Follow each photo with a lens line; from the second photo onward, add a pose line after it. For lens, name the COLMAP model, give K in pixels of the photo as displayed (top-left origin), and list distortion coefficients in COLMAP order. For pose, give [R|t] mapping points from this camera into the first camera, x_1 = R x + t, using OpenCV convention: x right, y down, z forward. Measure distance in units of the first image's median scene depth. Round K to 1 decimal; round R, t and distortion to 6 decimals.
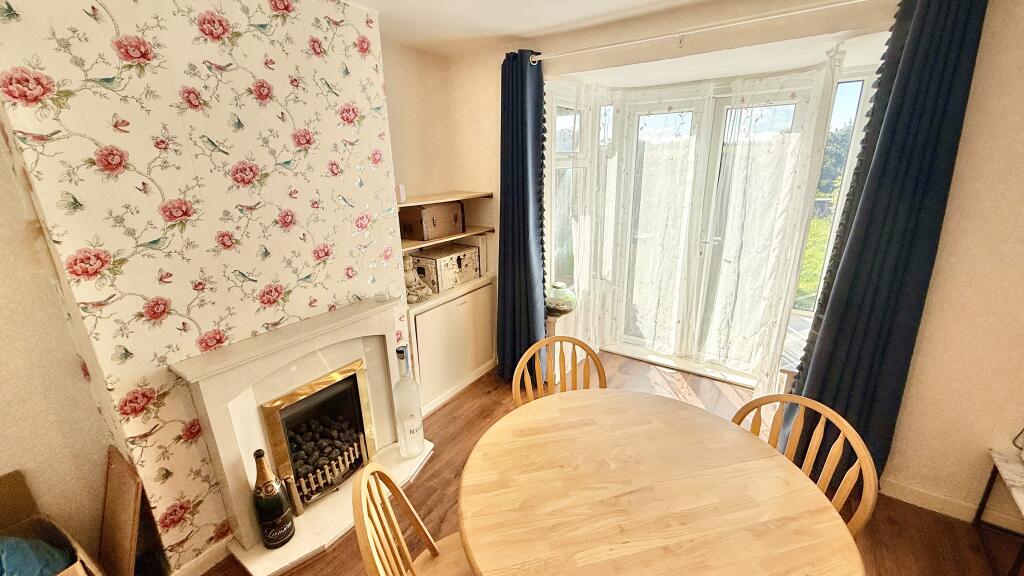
lens RADIAL K [[409.5, 0, 509.6], [0, 409.5, 288.7], [0, 0, 1]] dist [0.000444, -0.000280]
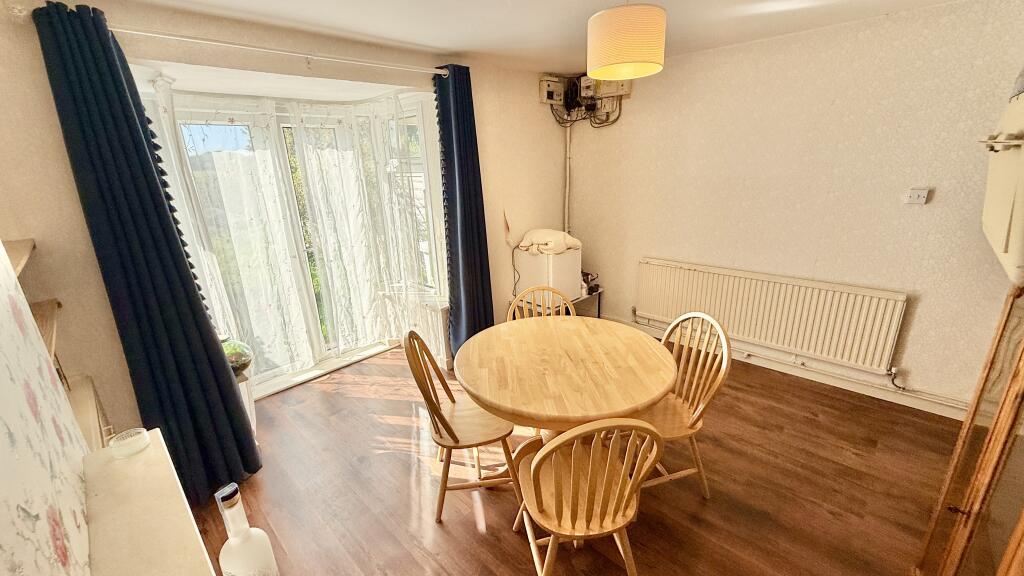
lens RADIAL K [[409.5, 0, 509.5], [0, 409.5, 288.6], [0, 0, 1]] dist [0.000444, -0.000280]
pose [[0.151490, -0.280958, 0.947688, -0.572346], [0.334387, 0.916793, 0.218346, -0.092520], [-0.930181, 0.283817, 0.232834, 0.345796]]
